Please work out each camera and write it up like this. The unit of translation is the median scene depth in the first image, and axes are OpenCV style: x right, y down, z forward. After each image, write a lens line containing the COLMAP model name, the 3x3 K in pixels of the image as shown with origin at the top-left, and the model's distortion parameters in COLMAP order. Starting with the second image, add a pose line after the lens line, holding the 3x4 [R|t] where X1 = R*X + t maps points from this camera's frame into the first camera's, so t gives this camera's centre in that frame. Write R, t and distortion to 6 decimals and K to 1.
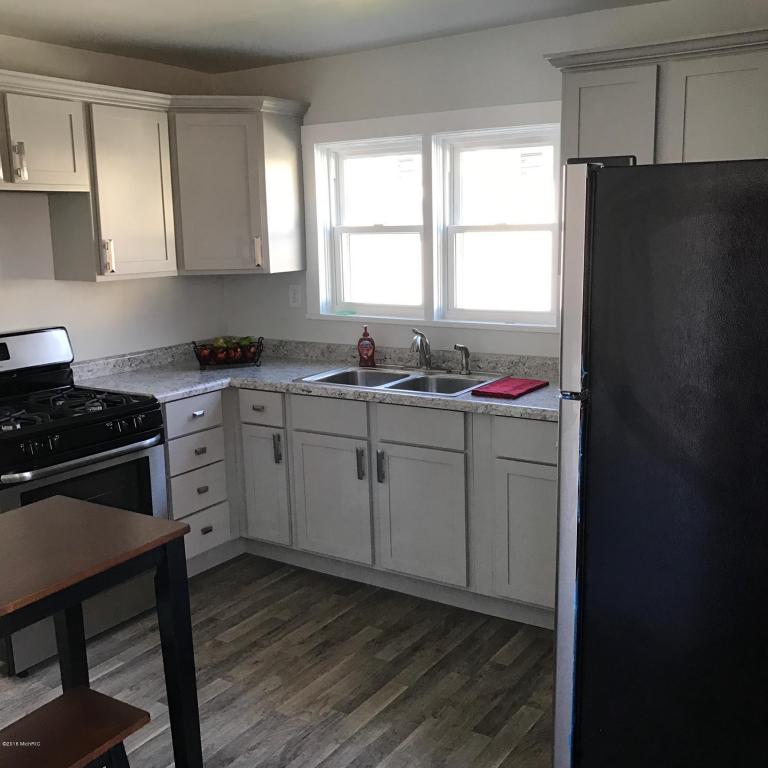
lens RADIAL K [[850.6, 0, 384.0], [0, 850.6, 384.0], [0, 0, 1]] dist [0.151126, -0.412449]
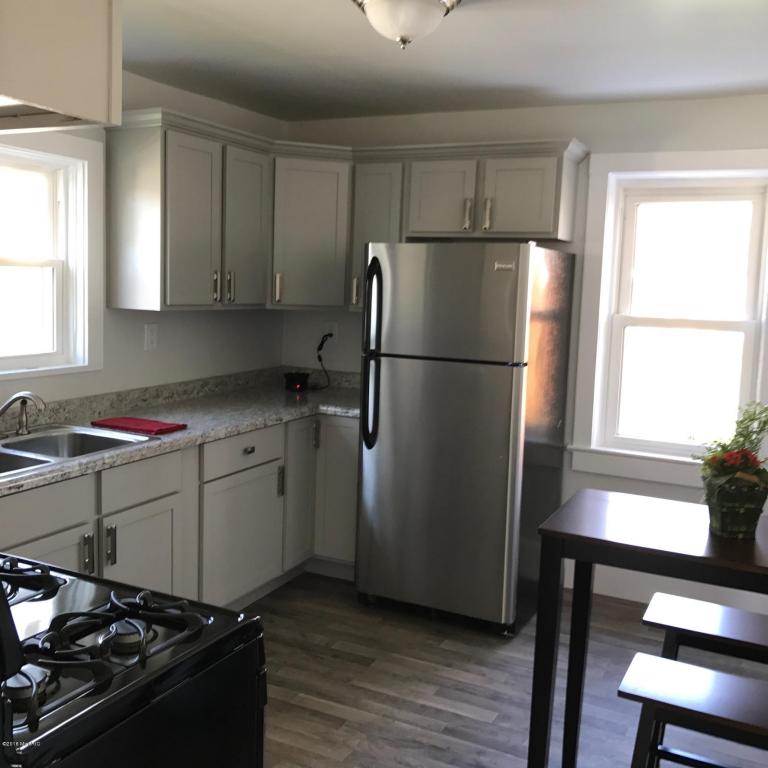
lens RADIAL K [[850.6, 0, 384.0], [0, 850.6, 384.0], [0, 0, 1]] dist [0.151126, -0.412449]
pose [[-0.129554, -0.104702, 0.986029, -1.038392], [0.149193, 0.981031, 0.123774, -0.148416], [-0.980284, 0.163144, -0.111476, 0.988624]]
